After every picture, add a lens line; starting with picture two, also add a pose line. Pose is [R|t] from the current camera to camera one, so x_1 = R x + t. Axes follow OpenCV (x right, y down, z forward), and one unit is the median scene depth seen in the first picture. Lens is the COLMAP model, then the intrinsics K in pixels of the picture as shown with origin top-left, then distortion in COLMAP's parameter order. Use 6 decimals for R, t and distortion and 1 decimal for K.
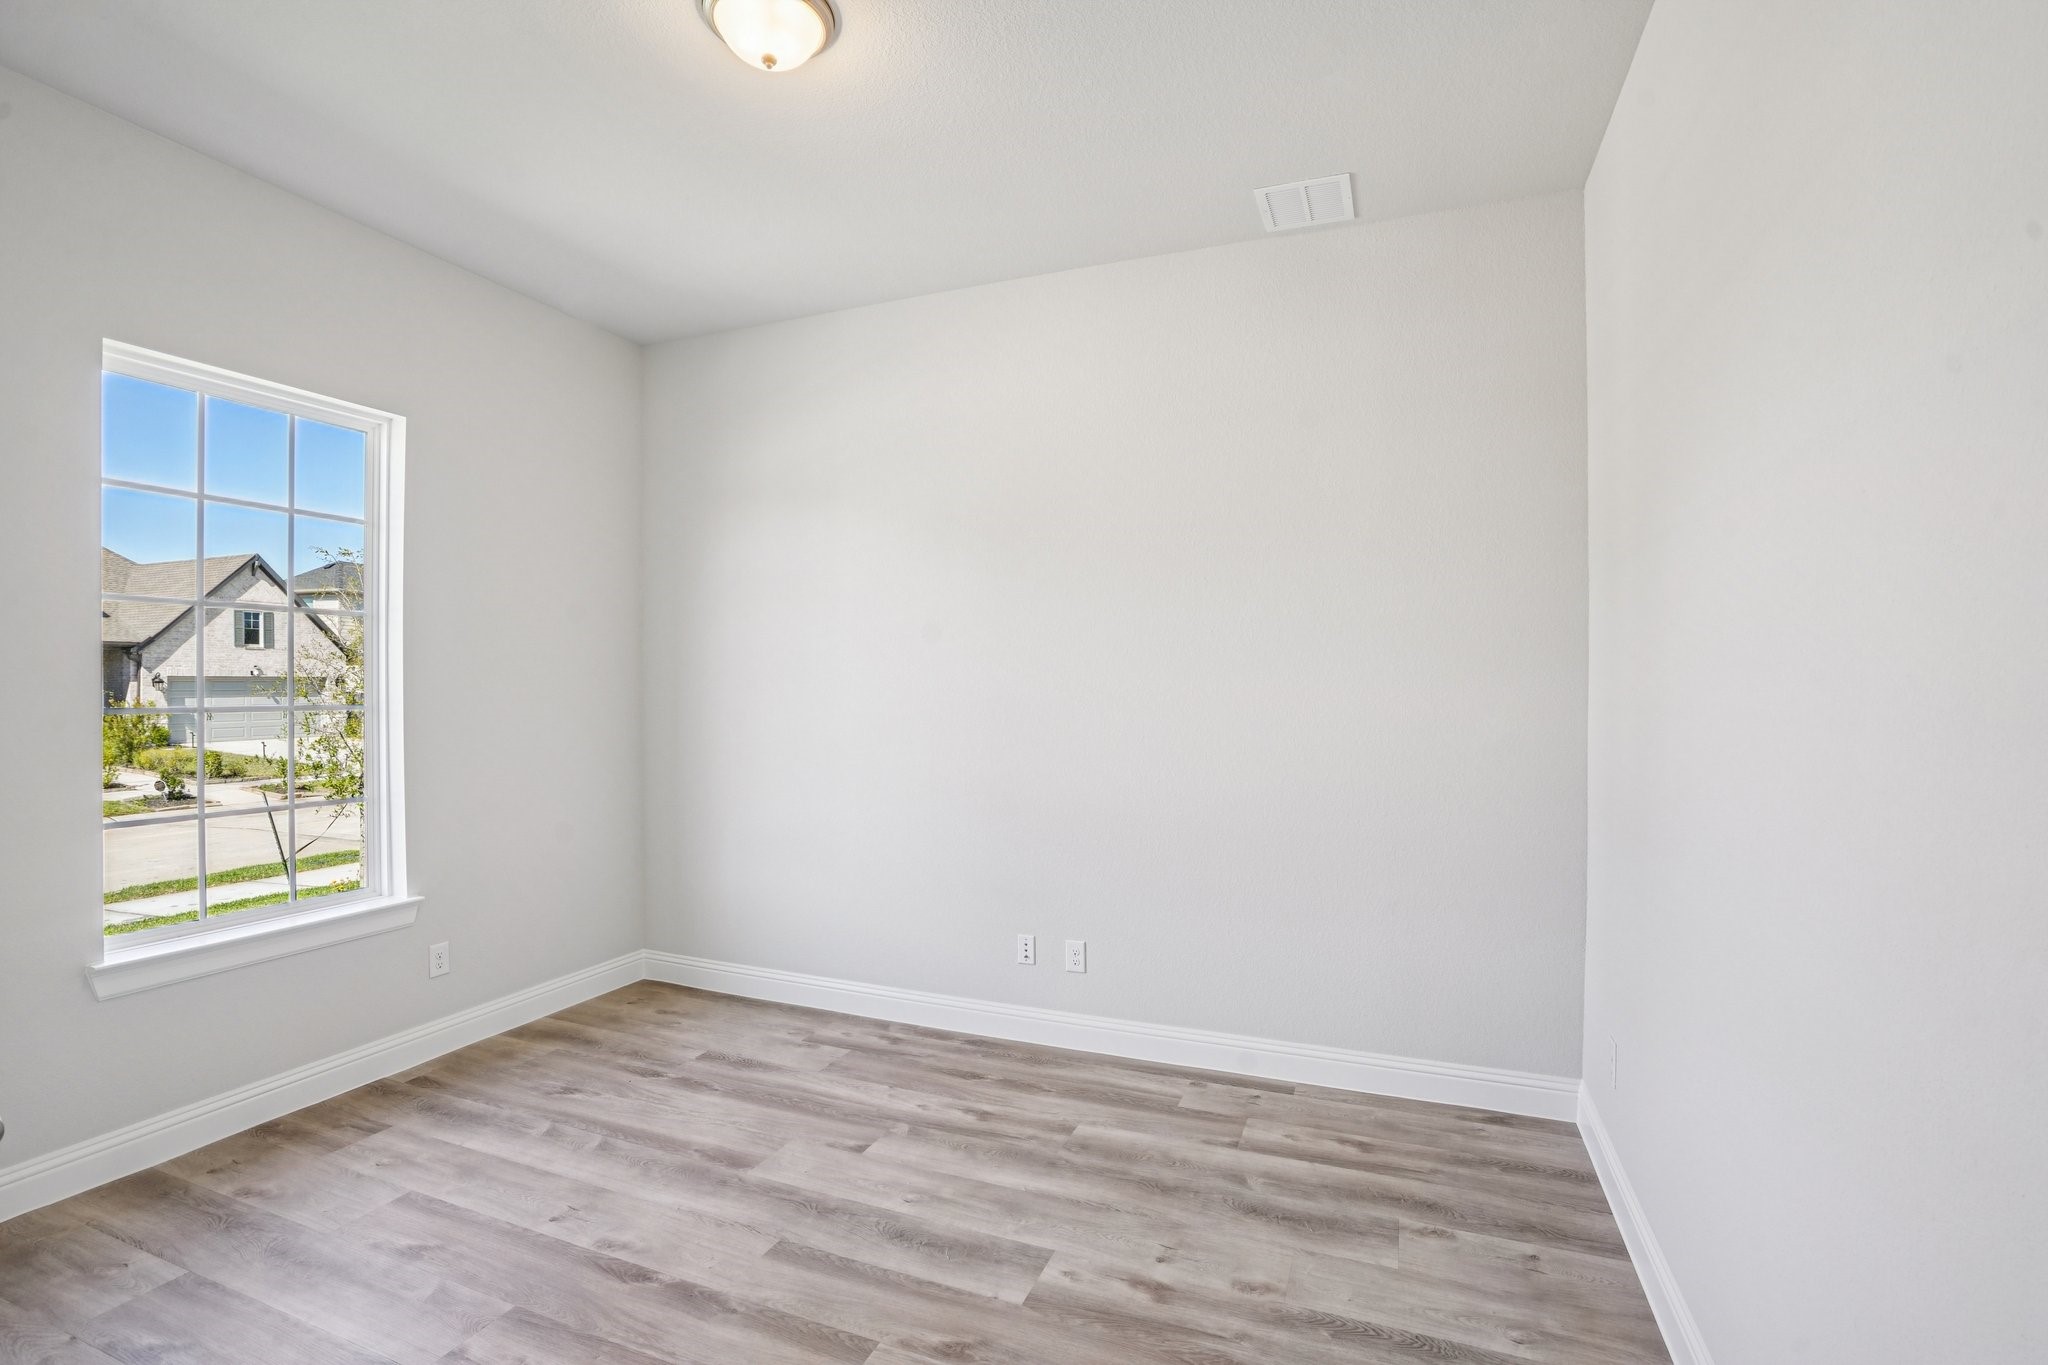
lens RADIAL K [[921.0, 0, 1024.0], [0, 921.0, 682.5], [0, 0, 1]] dist [0.000592, 0.000037]
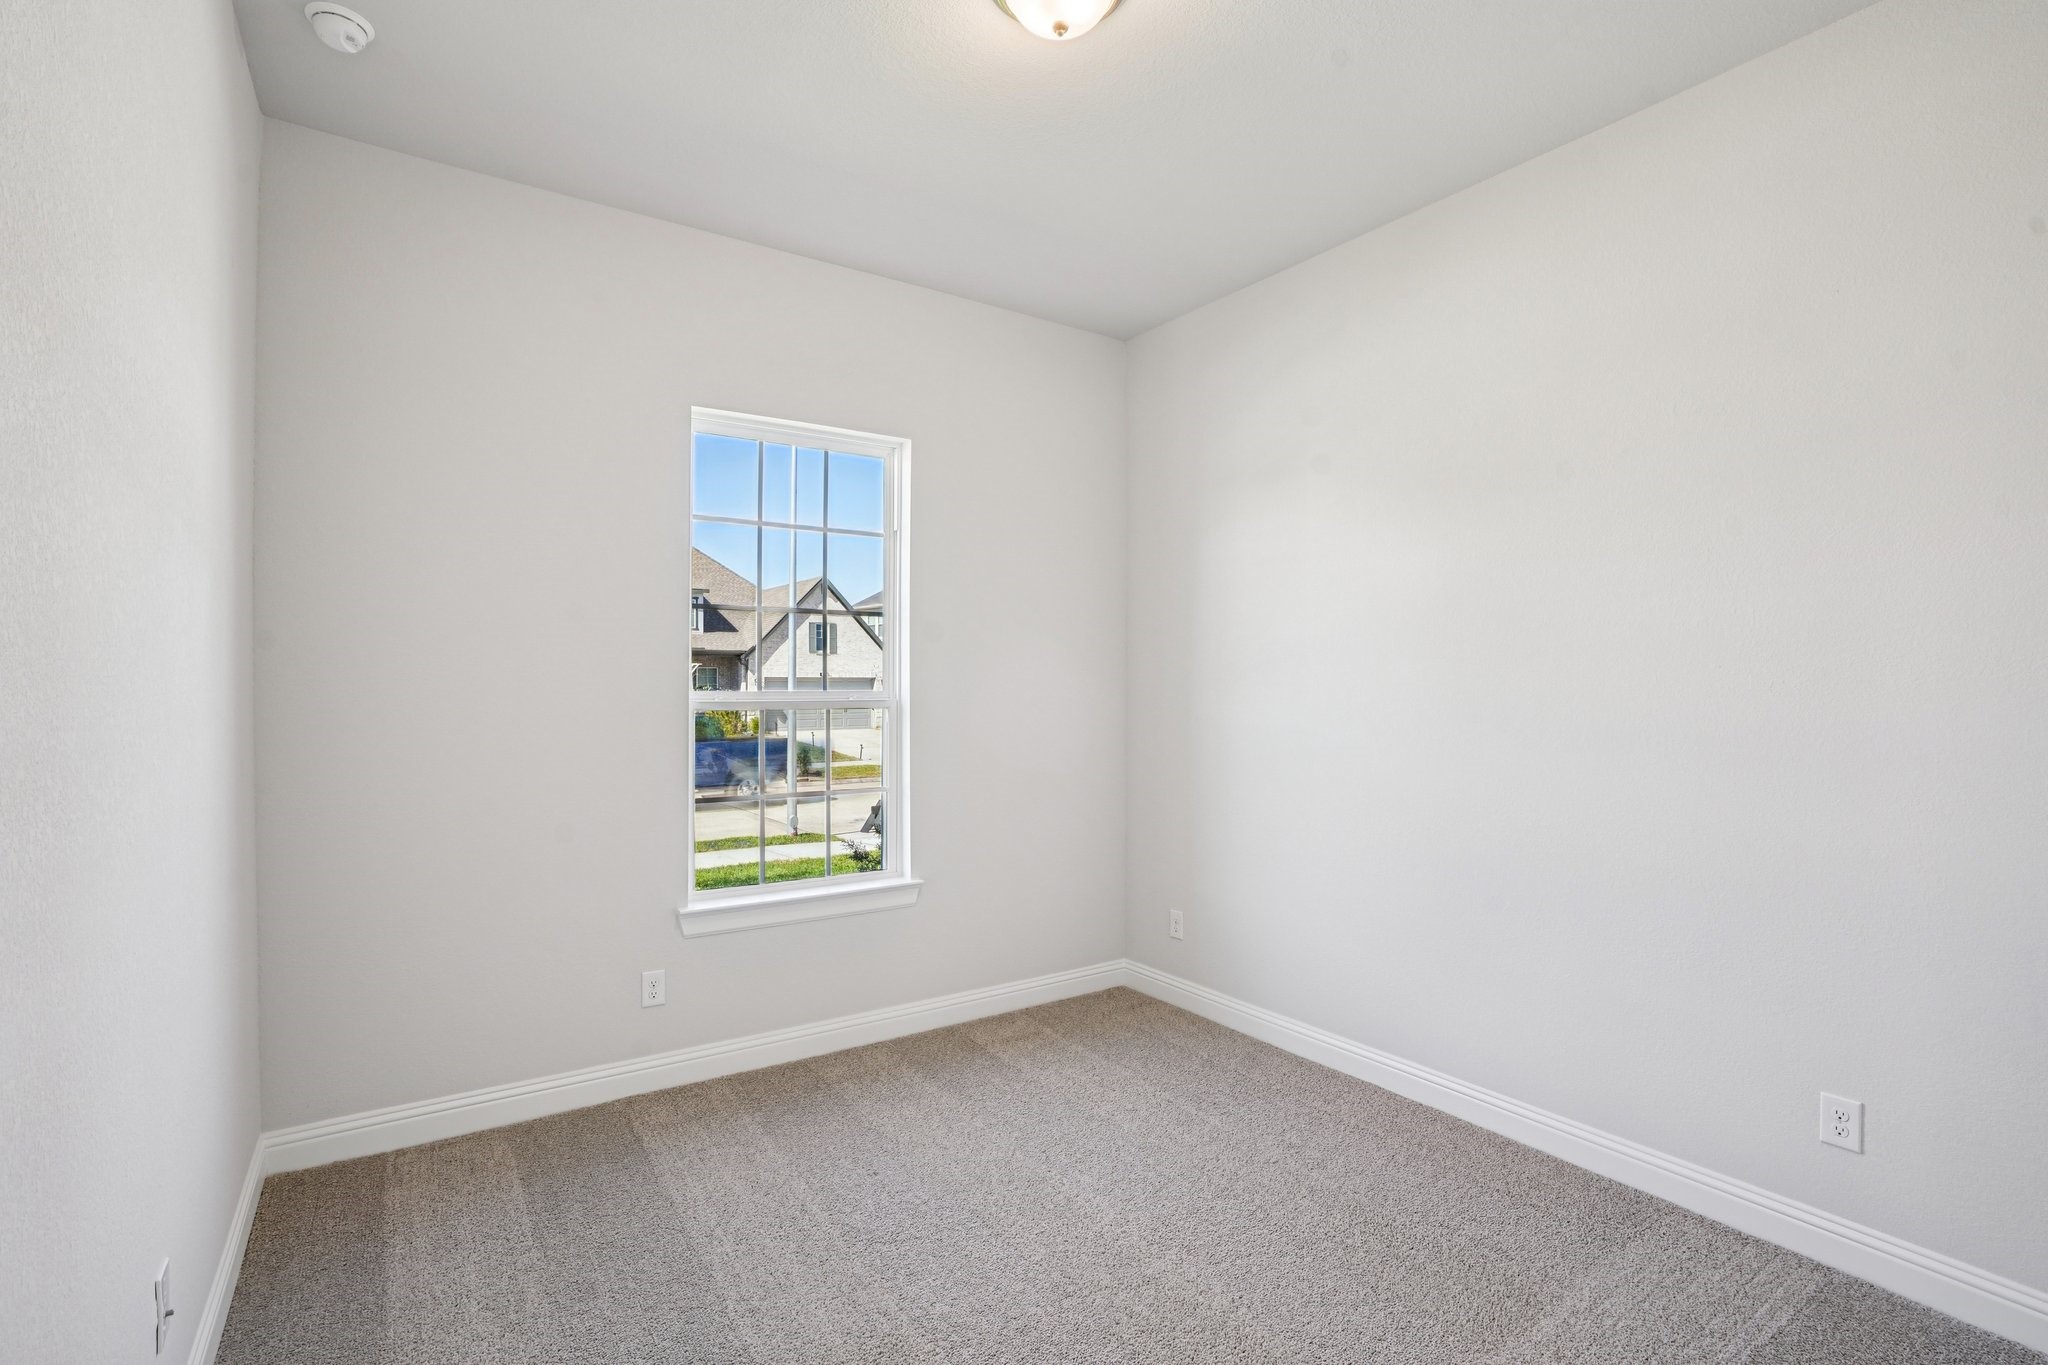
lens RADIAL K [[921.0, 0, 1024.0], [0, 921.0, 682.5], [0, 0, 1]] dist [0.000592, 0.000037]
pose [[0.829587, -0.003094, -0.558369, 0.101782], [0.000278, 0.999987, -0.005128, 0.011839], [0.558378, 0.004099, 0.829577, 0.337220]]
